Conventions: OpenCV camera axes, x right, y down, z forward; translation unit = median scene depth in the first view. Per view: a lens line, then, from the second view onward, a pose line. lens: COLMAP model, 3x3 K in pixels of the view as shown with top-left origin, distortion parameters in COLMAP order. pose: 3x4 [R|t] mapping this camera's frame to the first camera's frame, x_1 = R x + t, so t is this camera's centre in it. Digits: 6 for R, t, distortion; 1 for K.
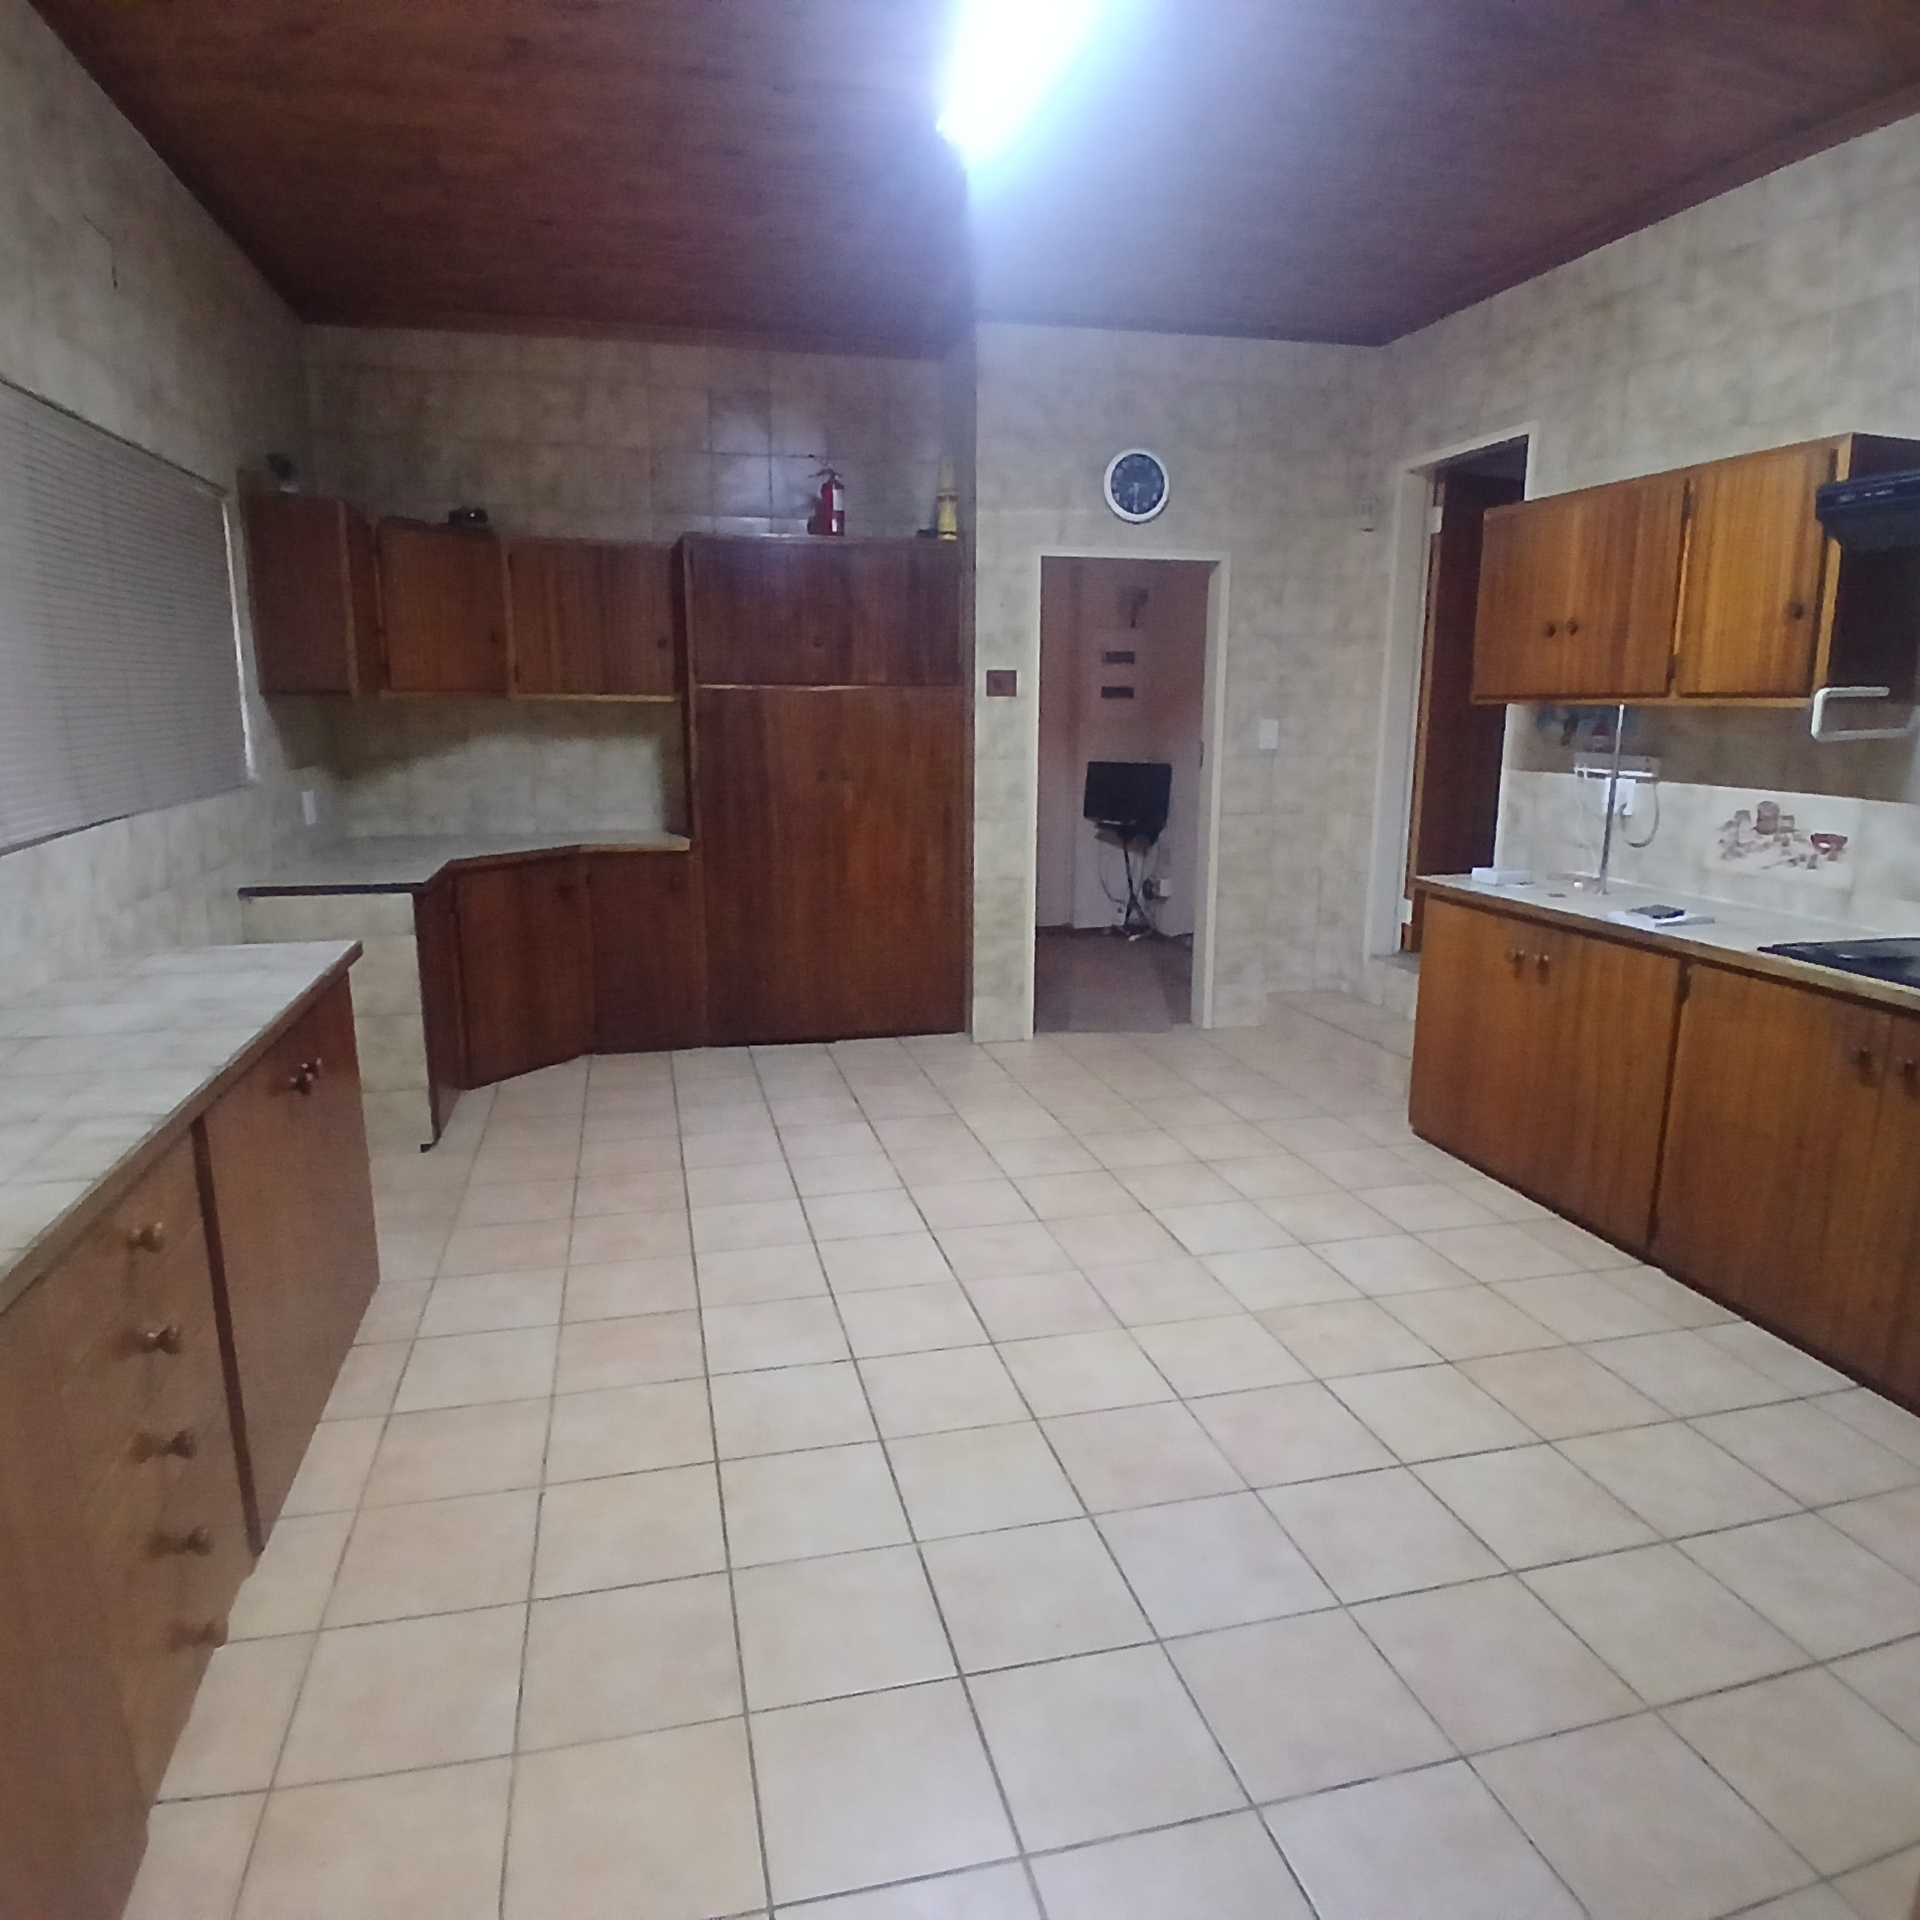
lens RADIAL K [[1290.9, 0, 957.9], [0, 1290.9, 965.8], [0, 0, 1]] dist [0.006701, -0.047018]
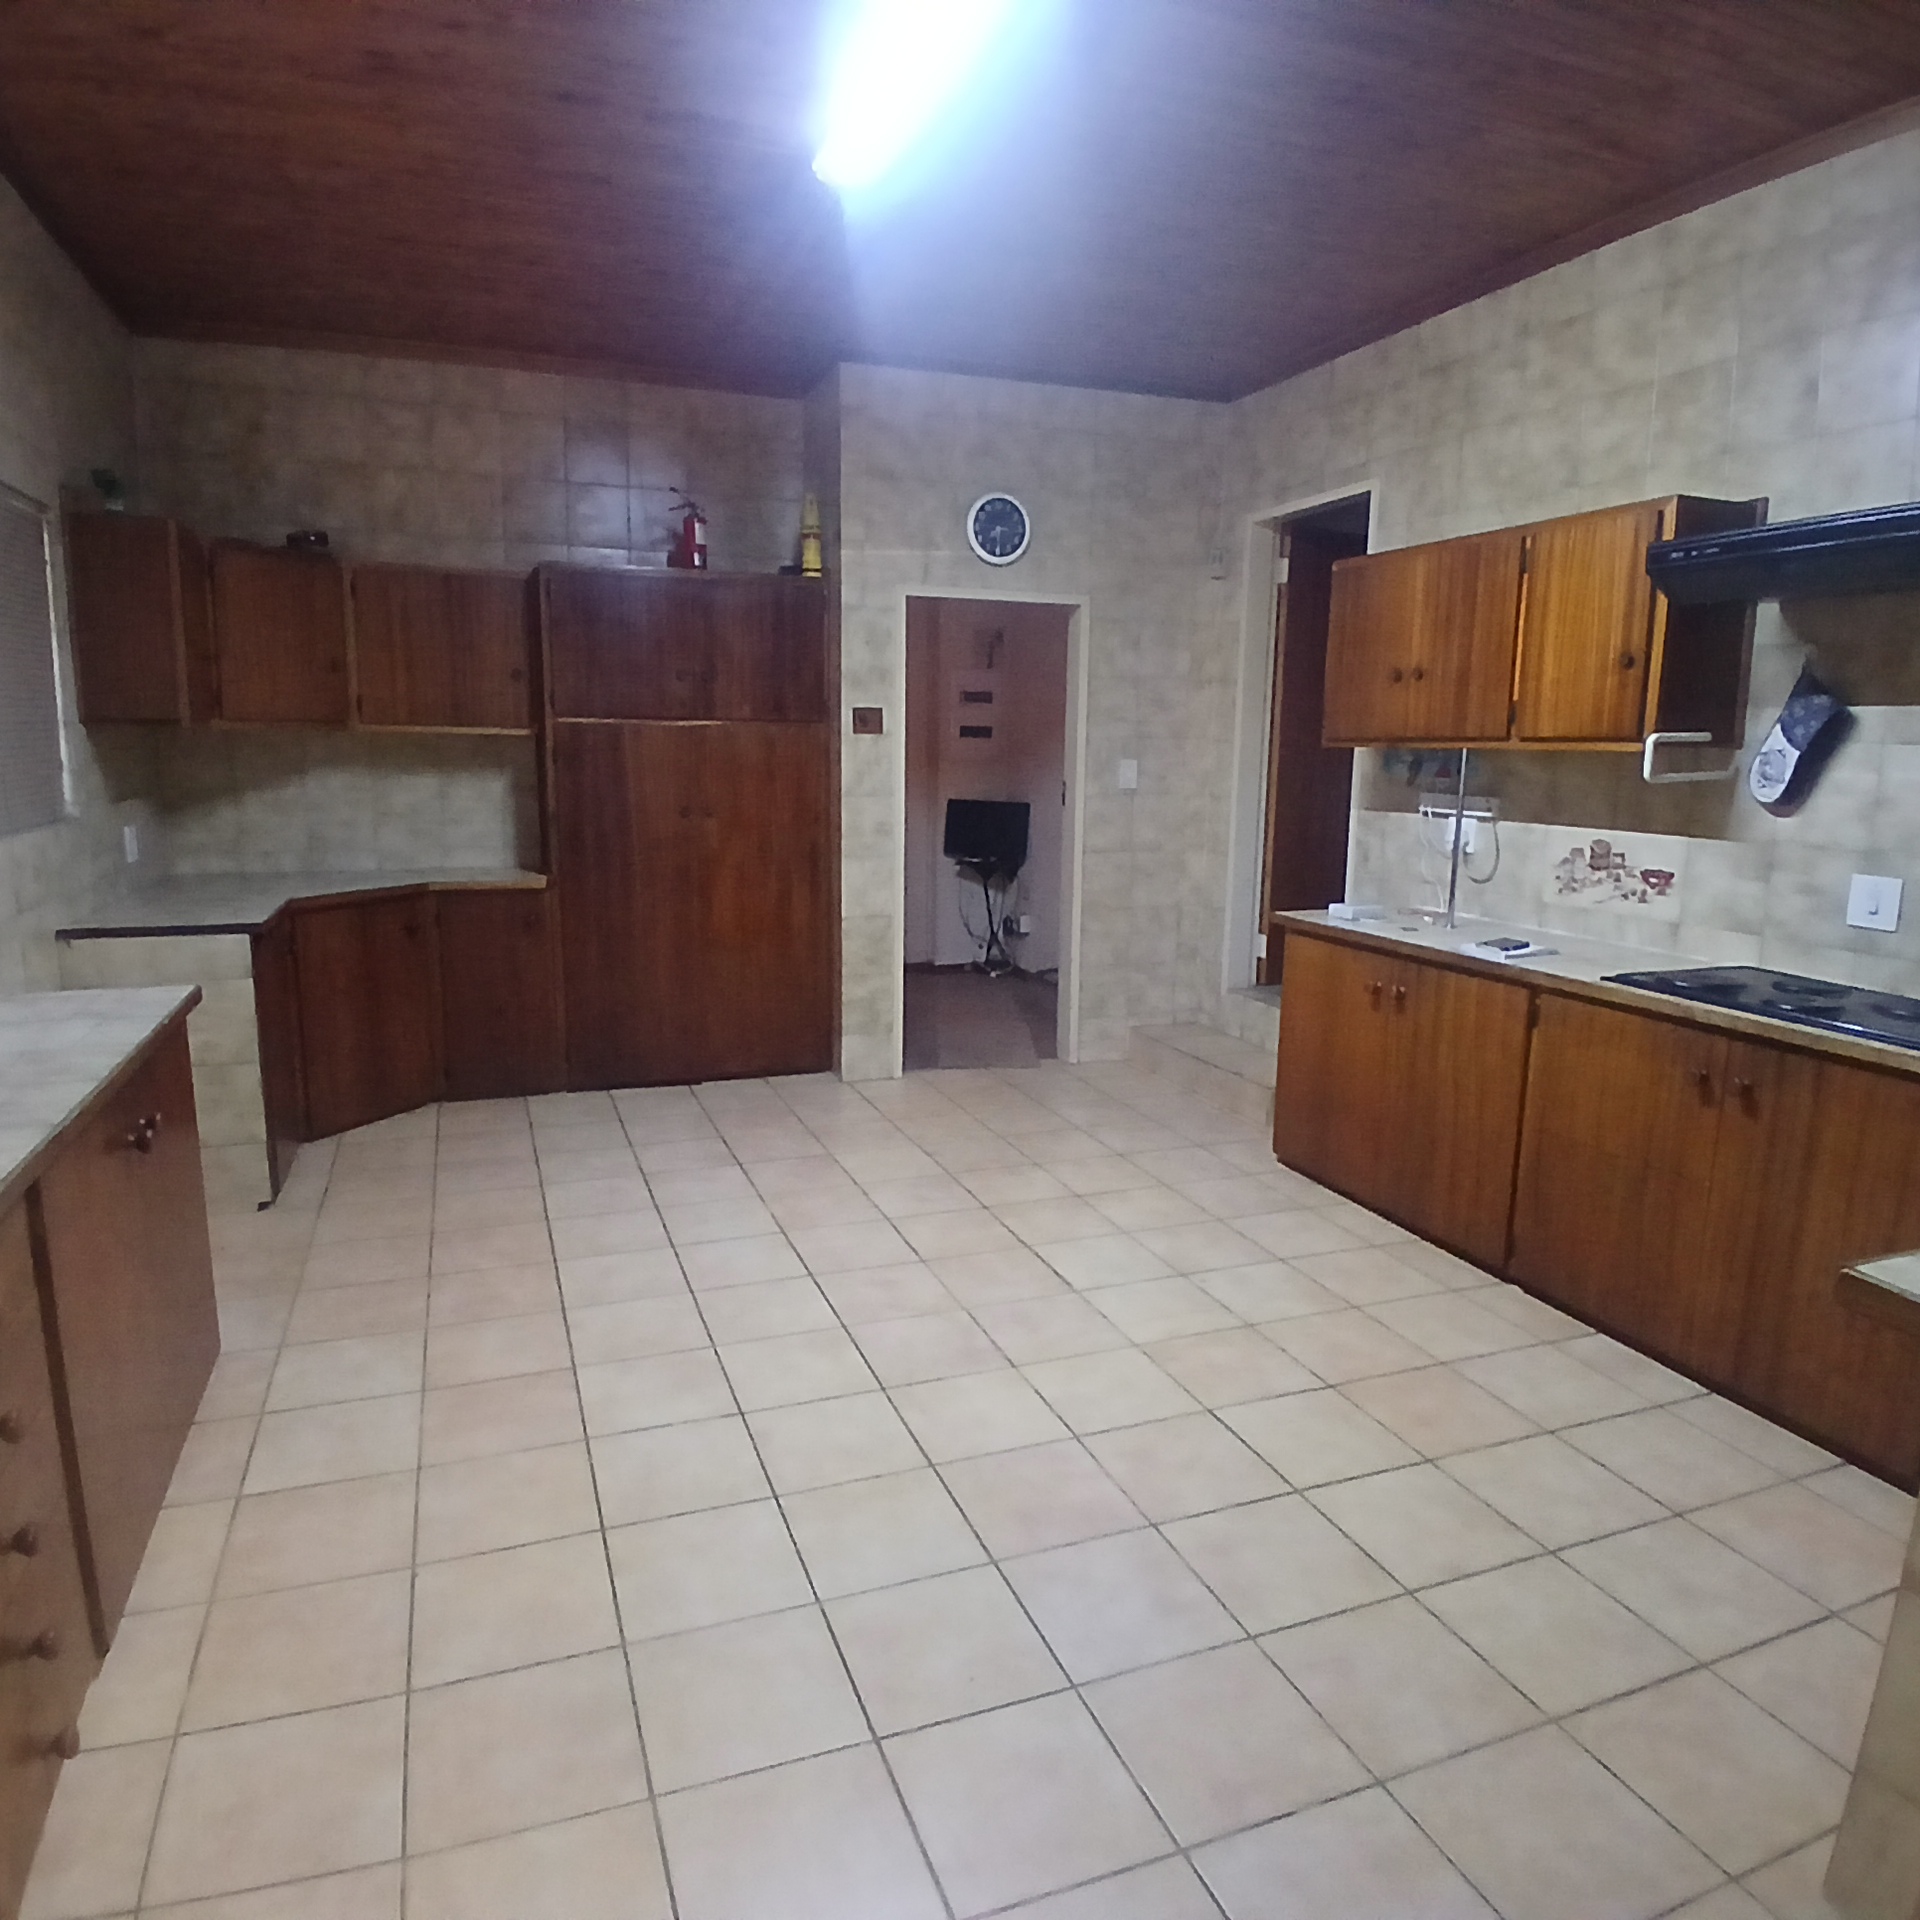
lens RADIAL K [[1290.9, 0, 964.8], [0, 1290.9, 966.1], [0, 0, 1]] dist [0.006701, -0.047018]
pose [[0.992641, -0.009584, 0.120717, -0.020825], [0.013038, 0.999527, -0.027856, -0.000468], [-0.120393, 0.029225, 0.992296, 0.008380]]
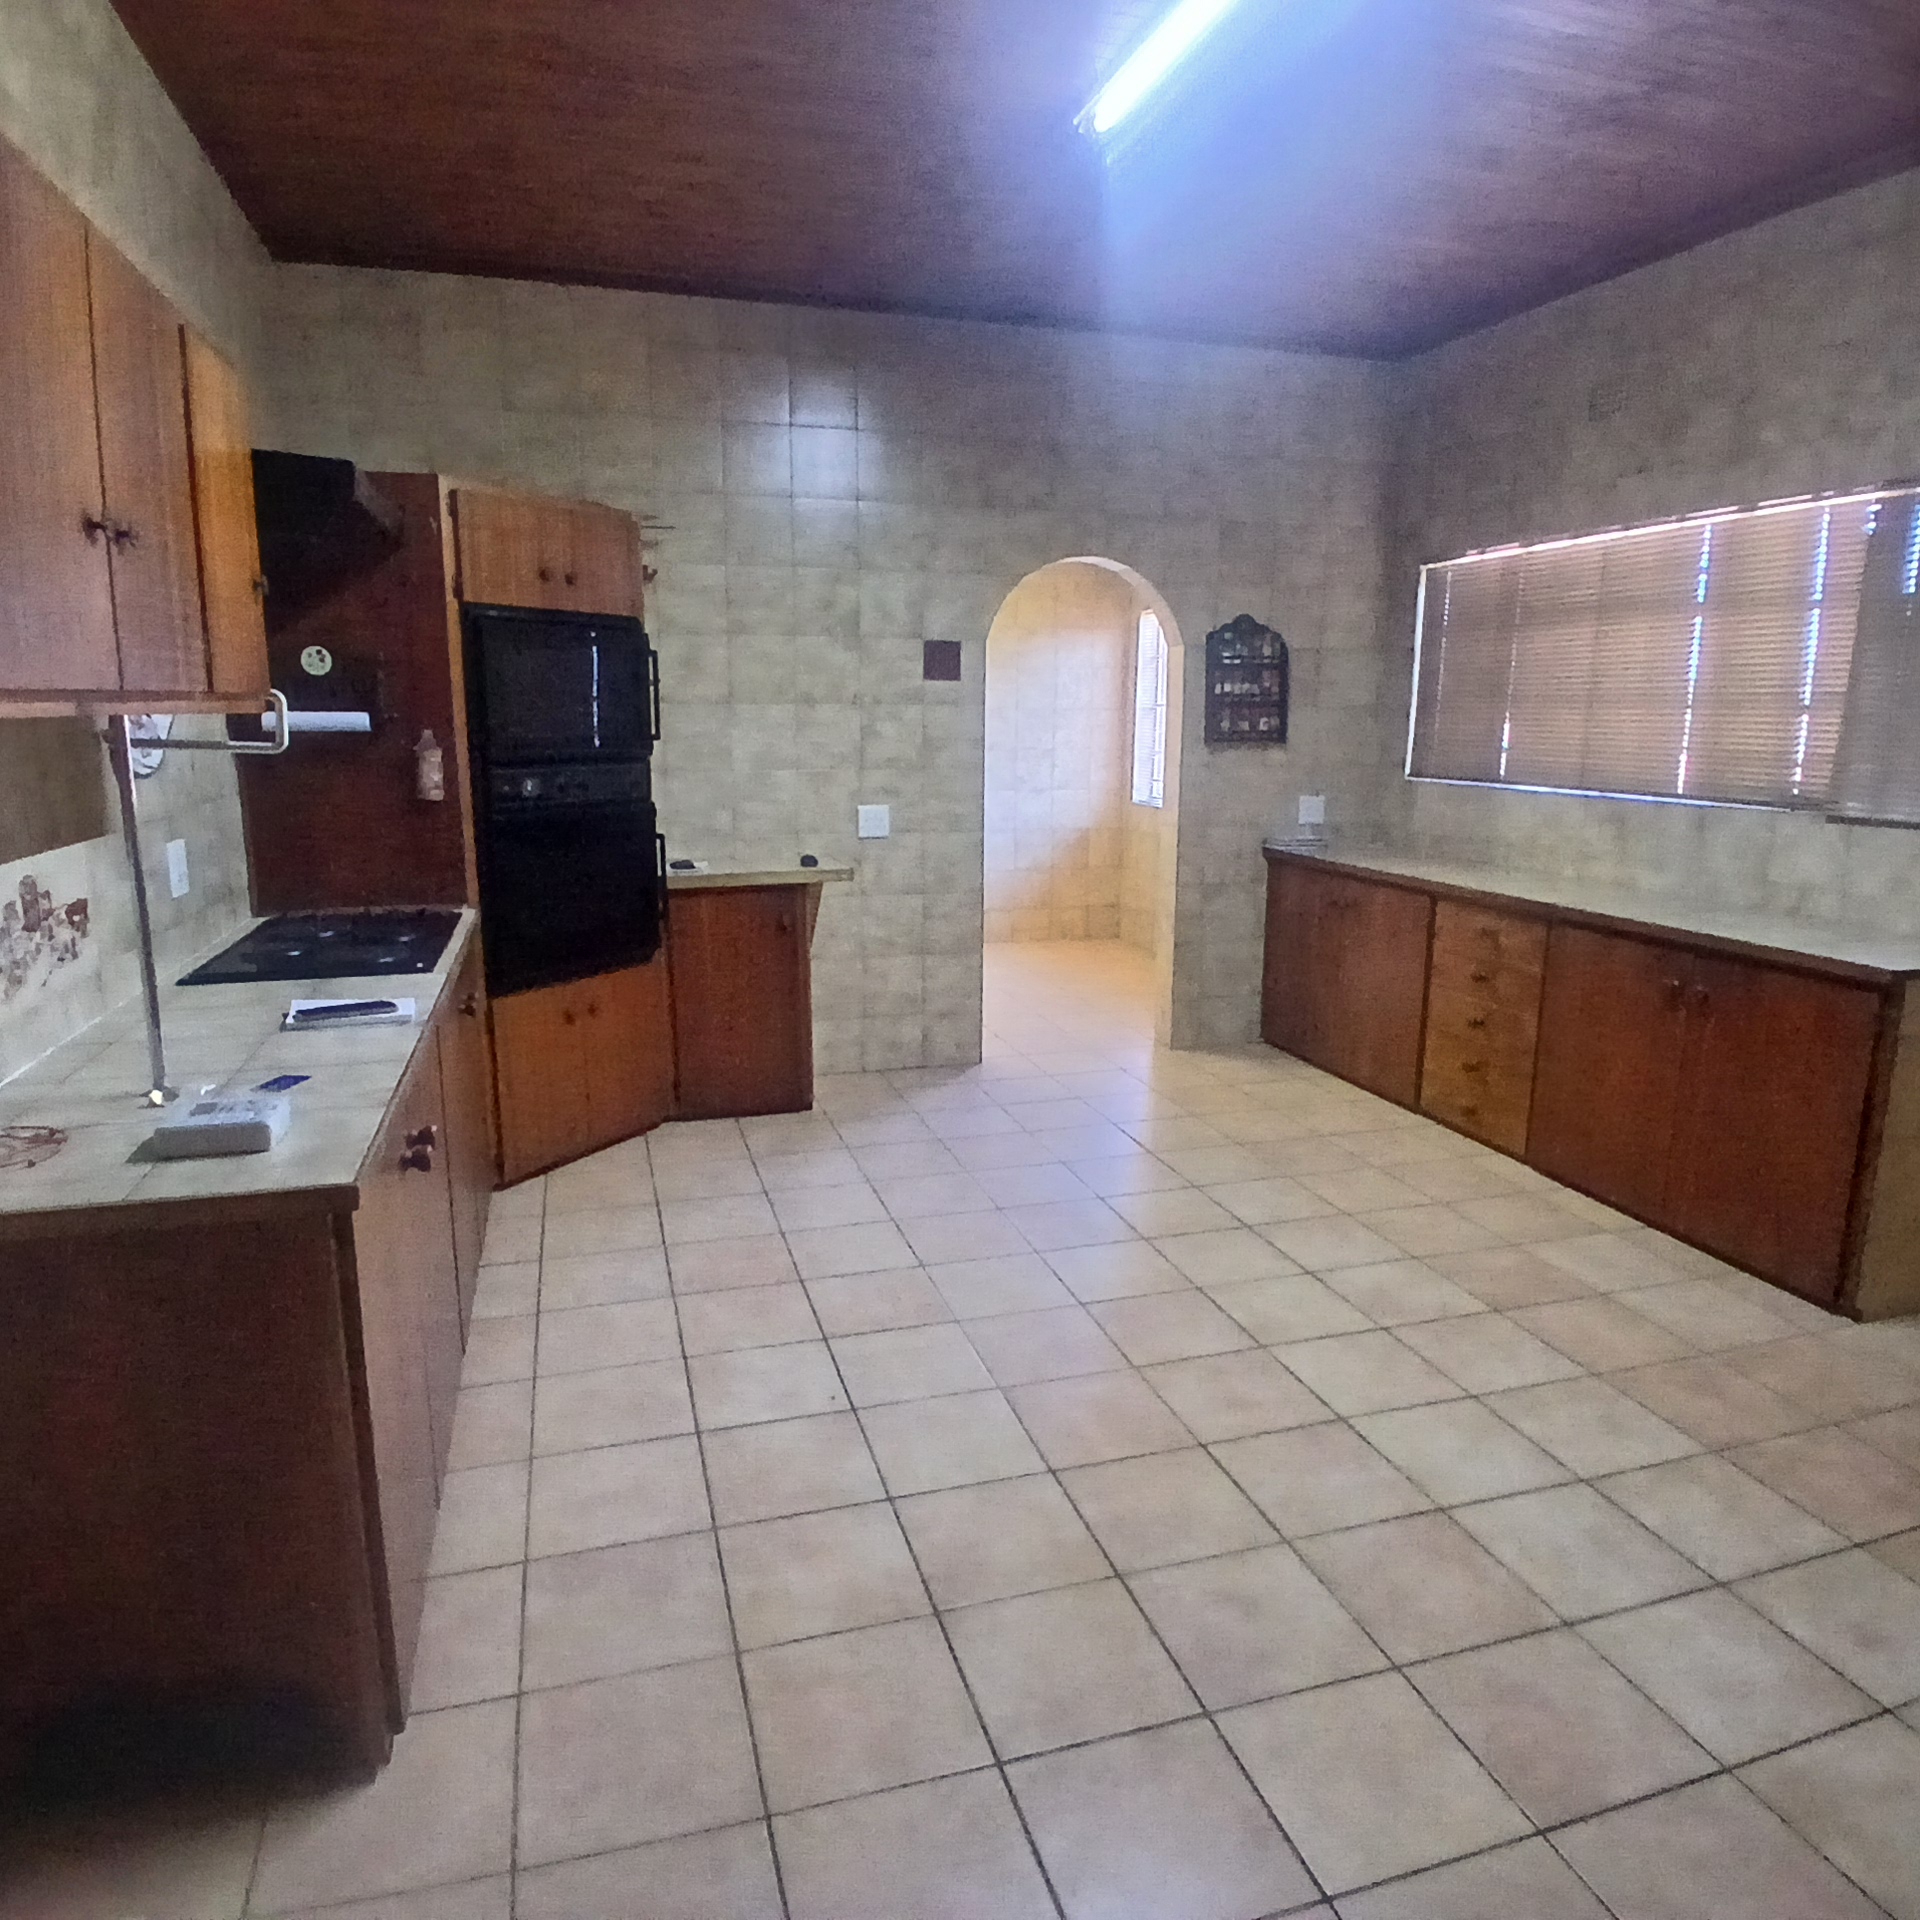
lens RADIAL K [[1290.9, 0, 961.4], [0, 1290.9, 960.4], [0, 0, 1]] dist [0.006701, -0.047018]
pose [[-0.999209, 0.001774, -0.039735, 0.224733], [-0.013781, 0.921682, 0.387702, -0.321535], [0.037311, 0.387943, -0.920928, 1.550858]]
